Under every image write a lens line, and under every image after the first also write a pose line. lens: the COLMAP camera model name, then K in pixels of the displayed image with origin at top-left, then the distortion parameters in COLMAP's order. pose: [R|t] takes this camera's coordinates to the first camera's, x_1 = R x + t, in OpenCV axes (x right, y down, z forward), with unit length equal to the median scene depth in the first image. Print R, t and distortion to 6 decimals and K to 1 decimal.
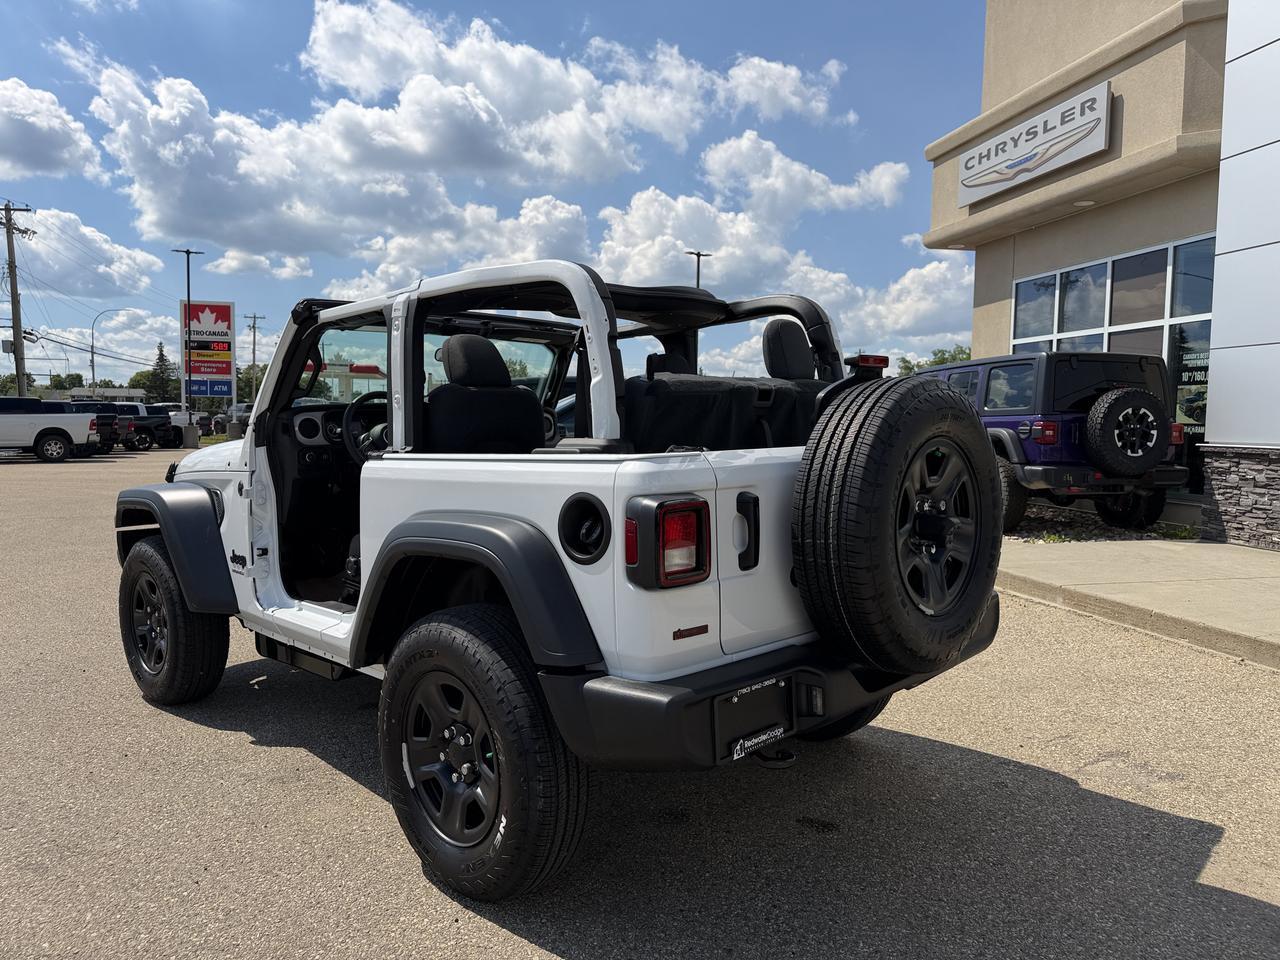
lens RADIAL K [[949.6, 0, 640.2], [0, 949.6, 502.4], [0, 0, 1]] dist [-0.009668, -0.005056]
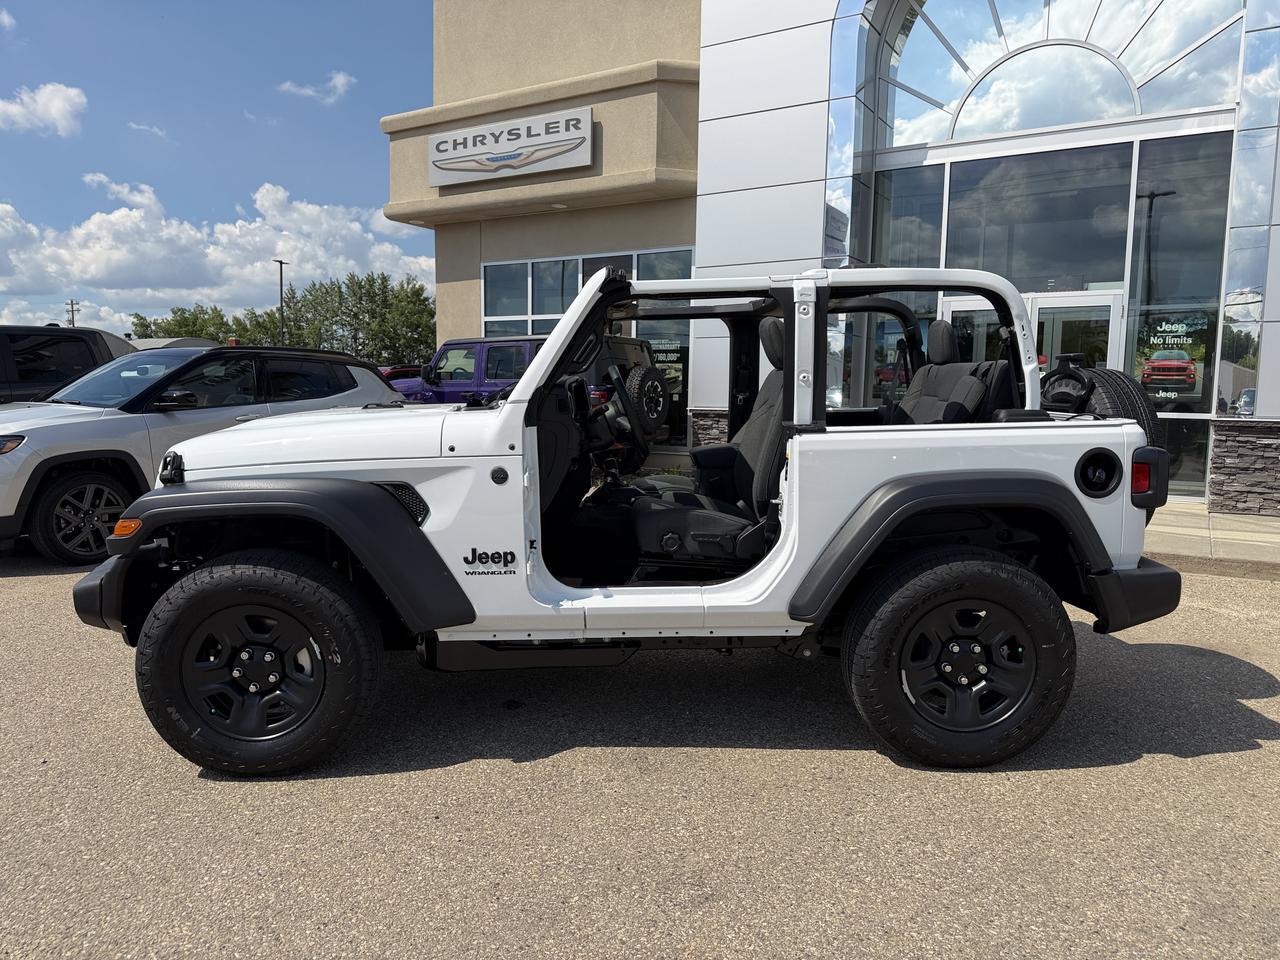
lens RADIAL K [[915.7, 0, 686.3], [0, 915.7, 479.9], [0, 0, 1]] dist [0.070843, -0.056693]
pose [[0.678213, -0.061749, 0.732266, -0.288581], [0.050589, 0.998023, 0.037305, -0.008031], [-0.733122, 0.011744, 0.679996, 0.101686]]
